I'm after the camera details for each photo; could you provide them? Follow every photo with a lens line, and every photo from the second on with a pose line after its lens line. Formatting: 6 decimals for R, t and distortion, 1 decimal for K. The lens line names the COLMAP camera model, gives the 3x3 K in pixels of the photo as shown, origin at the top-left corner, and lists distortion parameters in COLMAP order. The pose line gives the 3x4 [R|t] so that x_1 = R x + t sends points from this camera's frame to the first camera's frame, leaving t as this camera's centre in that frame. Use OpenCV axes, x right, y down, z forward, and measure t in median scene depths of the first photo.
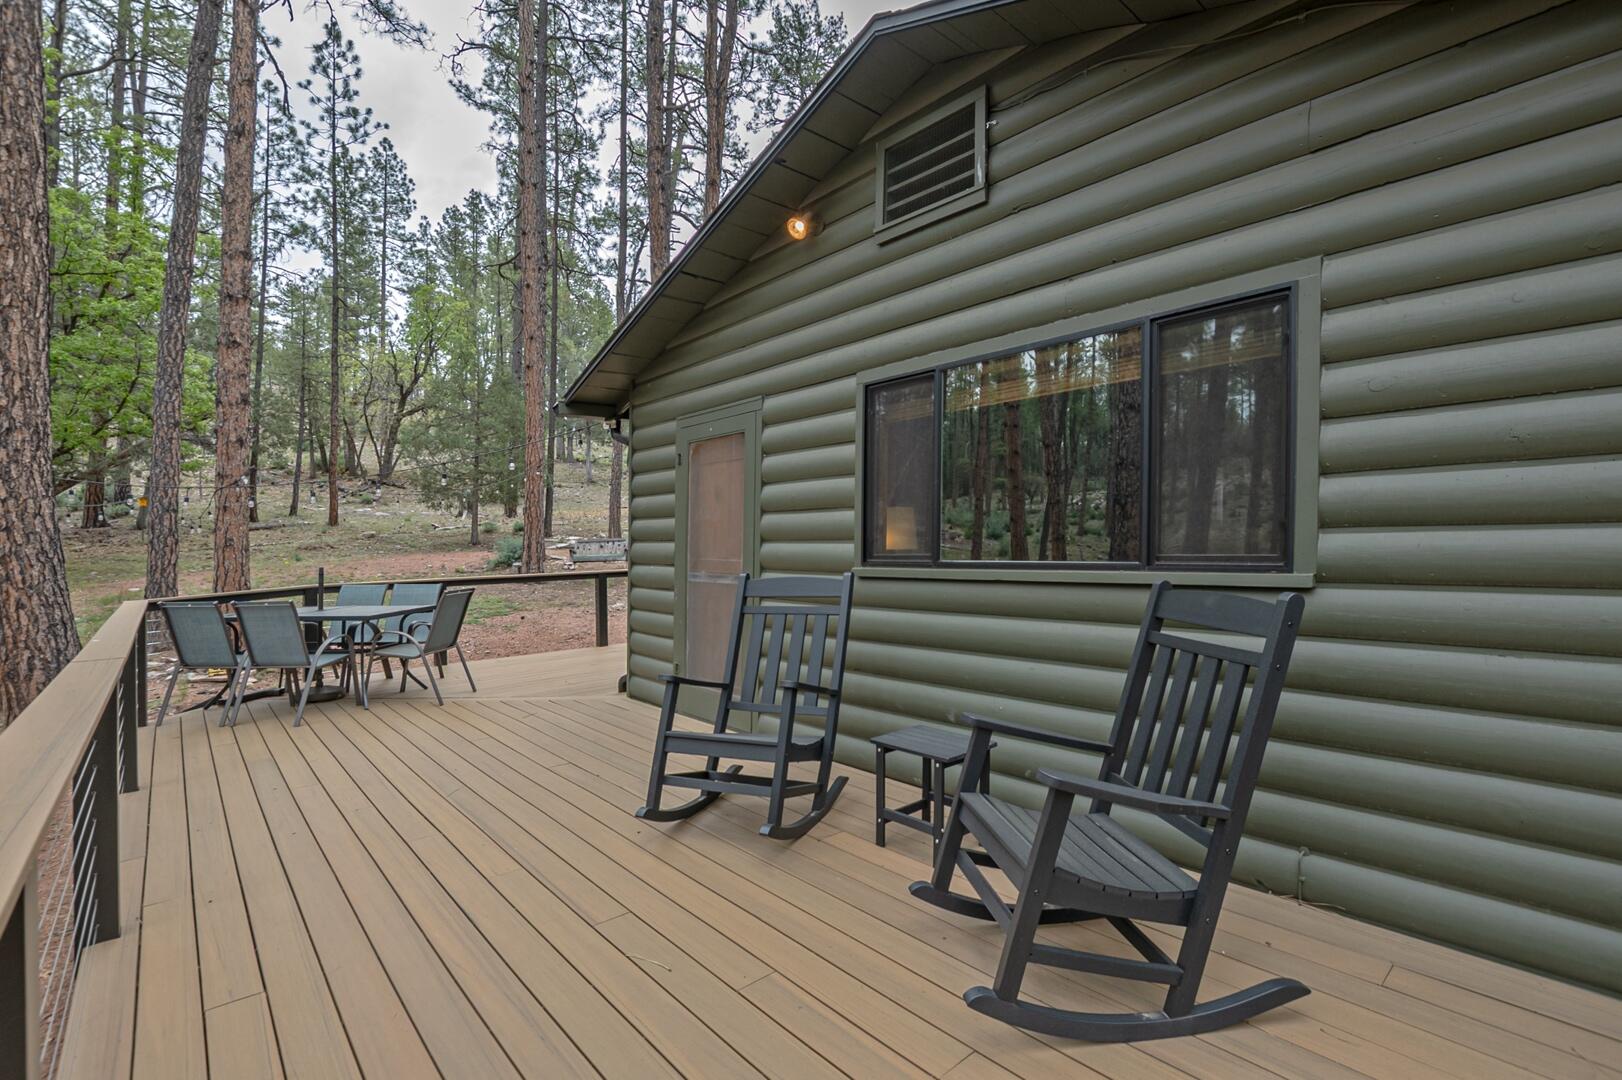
lens RADIAL K [[872.9, 0, 816.7], [0, 872.9, 542.0], [0, 0, 1]] dist [-0.000666, 0.000076]
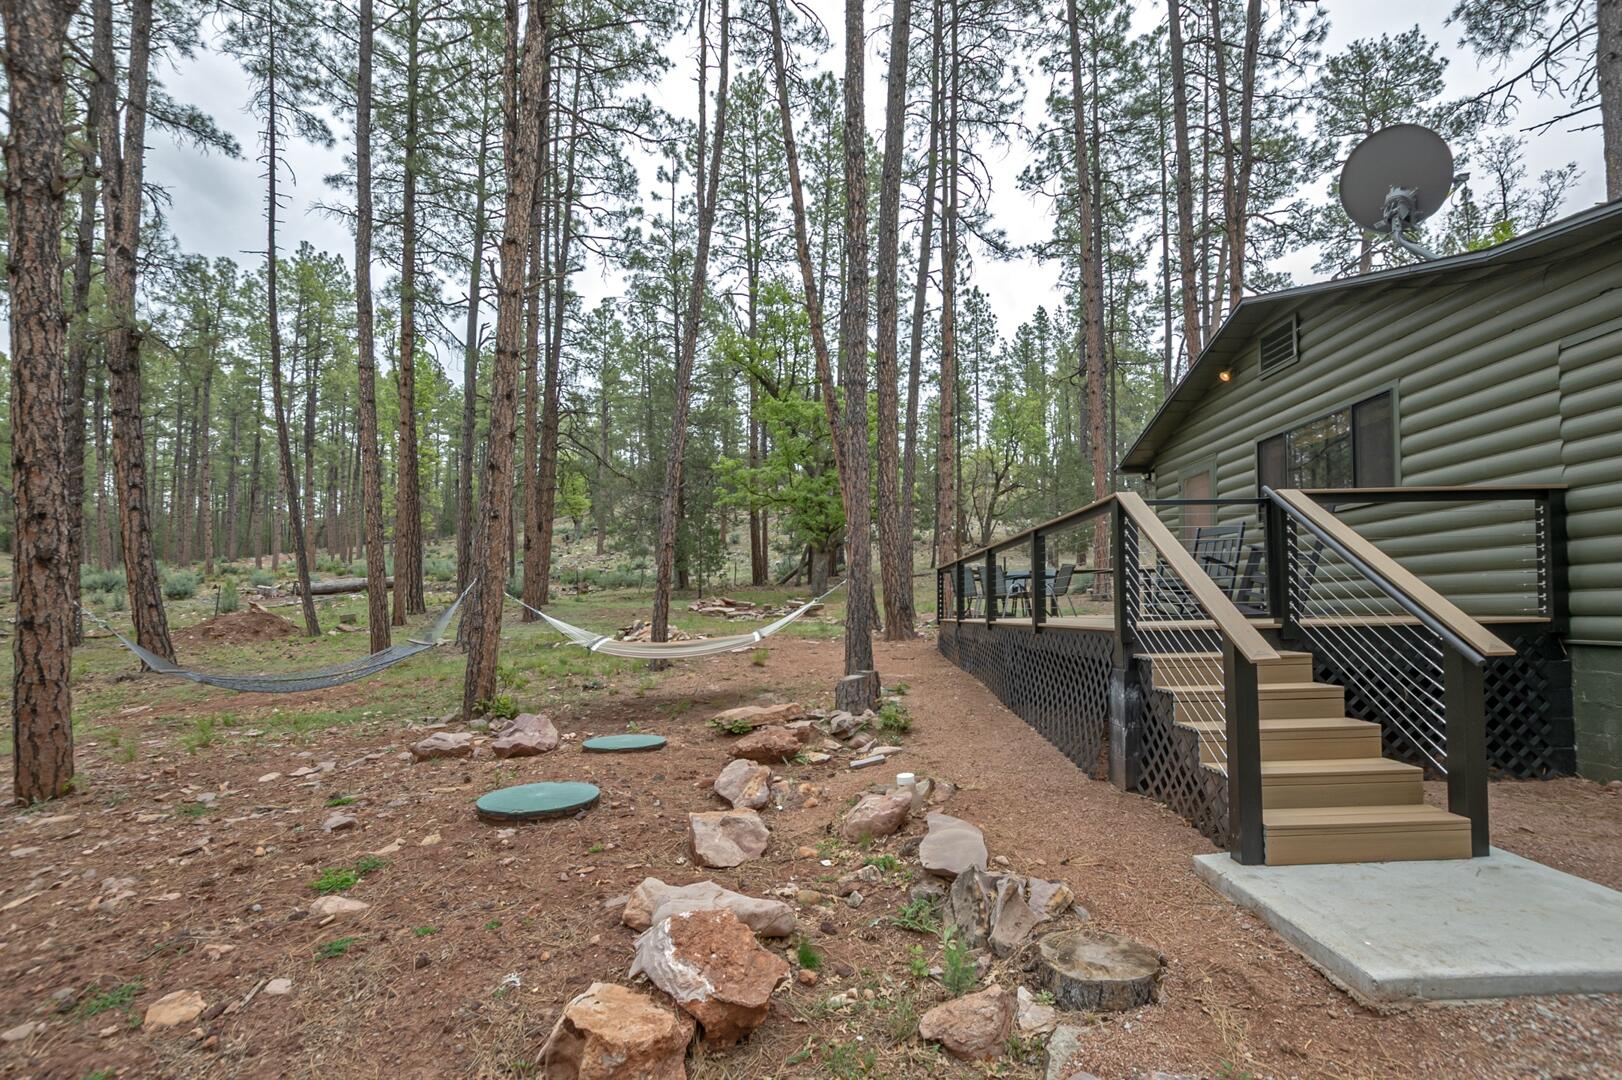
lens RADIAL K [[766.7, 0, 777.3], [0, 766.7, 588.2], [0, 0, 1]] dist [-0.028249, 0.000325]
pose [[0.757723, -0.022262, -0.652197, 0.041338], [0.010717, 0.999708, -0.021674, 0.024208], [0.652489, 0.009434, 0.757740, -0.138106]]
